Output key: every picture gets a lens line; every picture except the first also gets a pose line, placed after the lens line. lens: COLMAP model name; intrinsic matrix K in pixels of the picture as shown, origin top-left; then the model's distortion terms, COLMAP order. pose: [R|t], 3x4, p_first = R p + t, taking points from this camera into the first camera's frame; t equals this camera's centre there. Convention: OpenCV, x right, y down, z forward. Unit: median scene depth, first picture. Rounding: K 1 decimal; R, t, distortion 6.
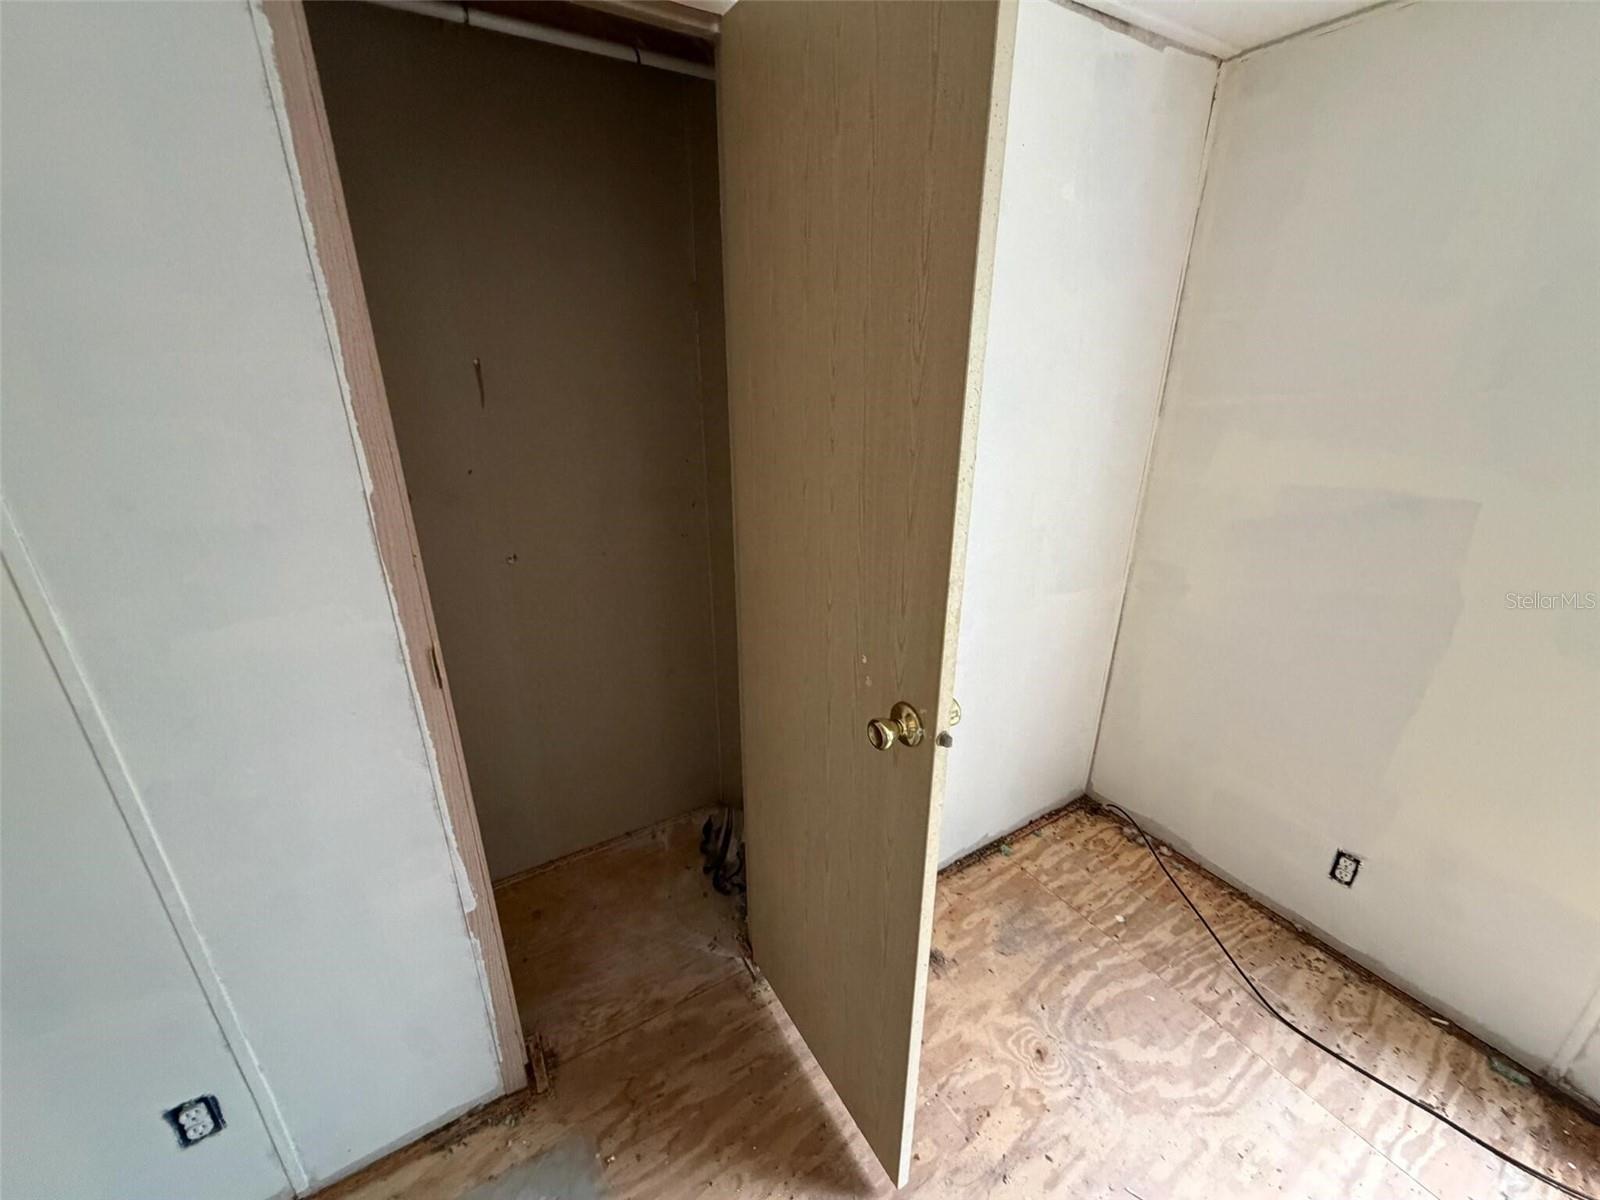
lens RADIAL K [[638.3, 0, 795.6], [0, 638.3, 601.2], [0, 0, 1]] dist [-0.001472, 0.000132]
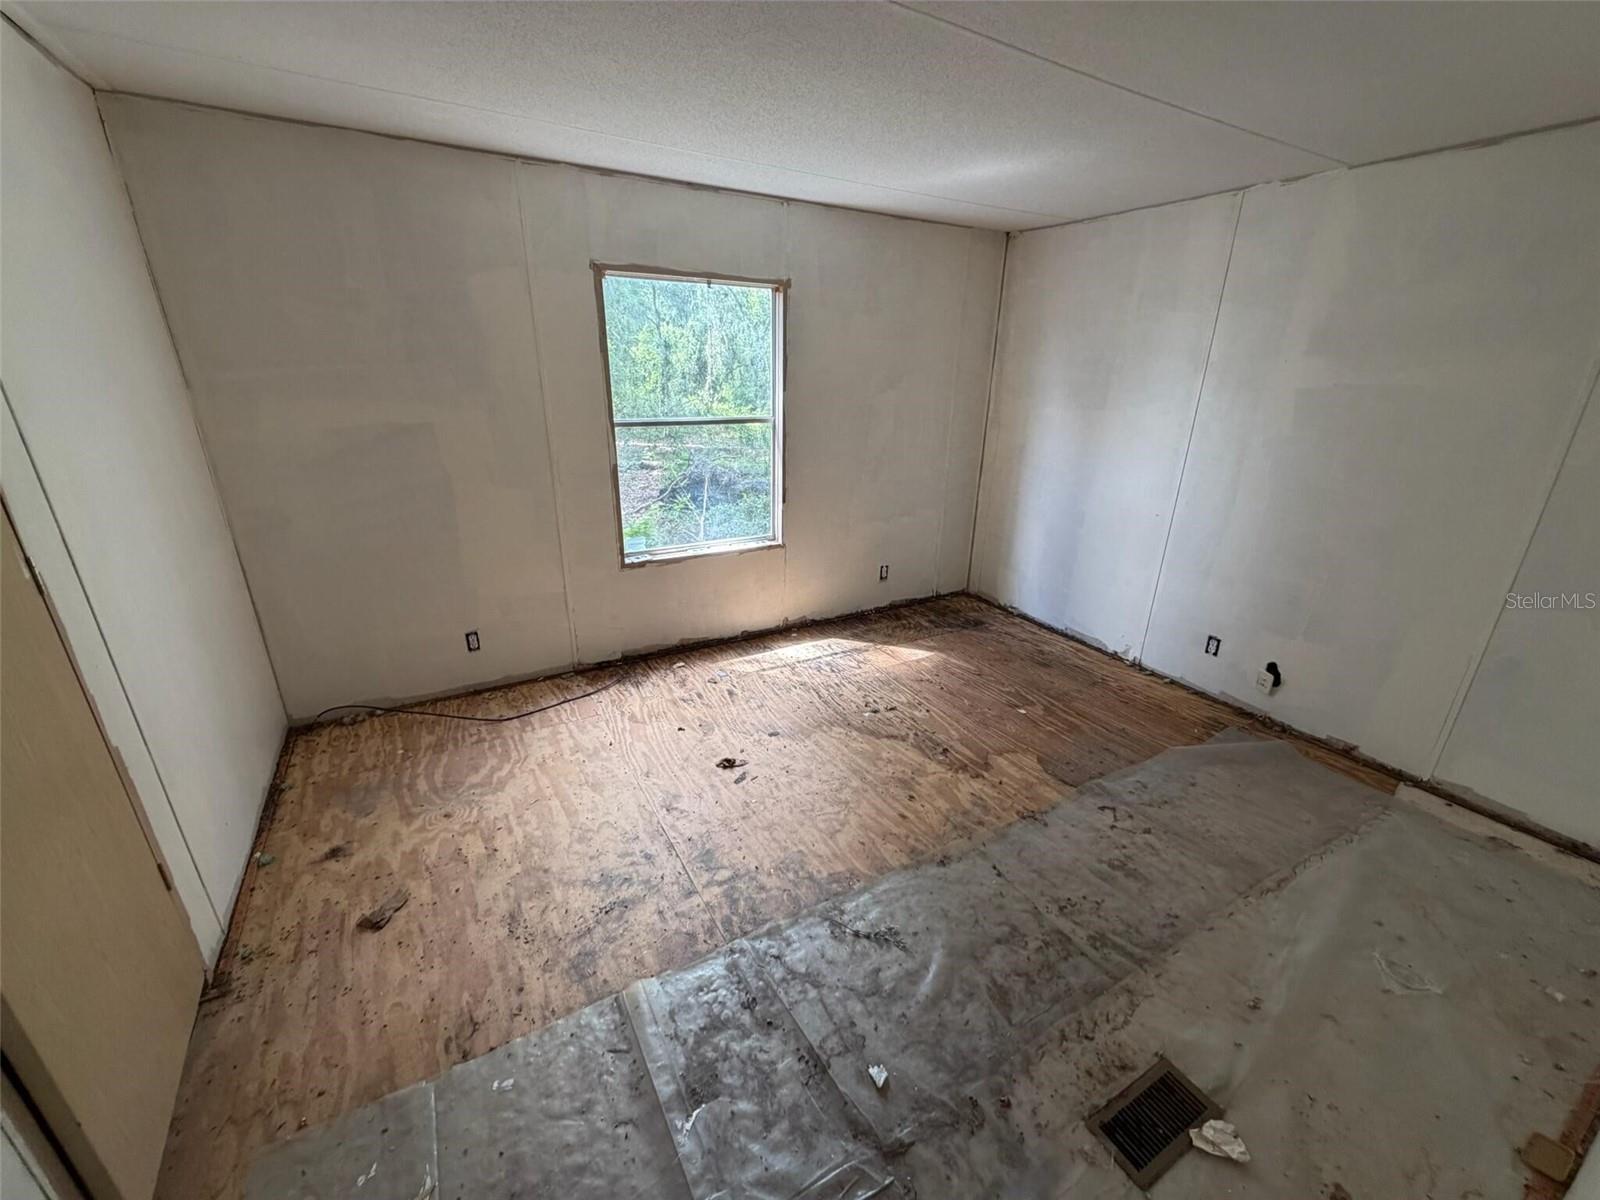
lens RADIAL K [[638.3, 0, 799.8], [0, 638.3, 601.8], [0, 0, 1]] dist [-0.001472, 0.000132]
pose [[0.014091, -0.346229, 0.938044, -0.778441], [0.336572, 0.885035, 0.321608, 0.066649], [-0.941552, 0.311187, 0.129002, -0.109893]]
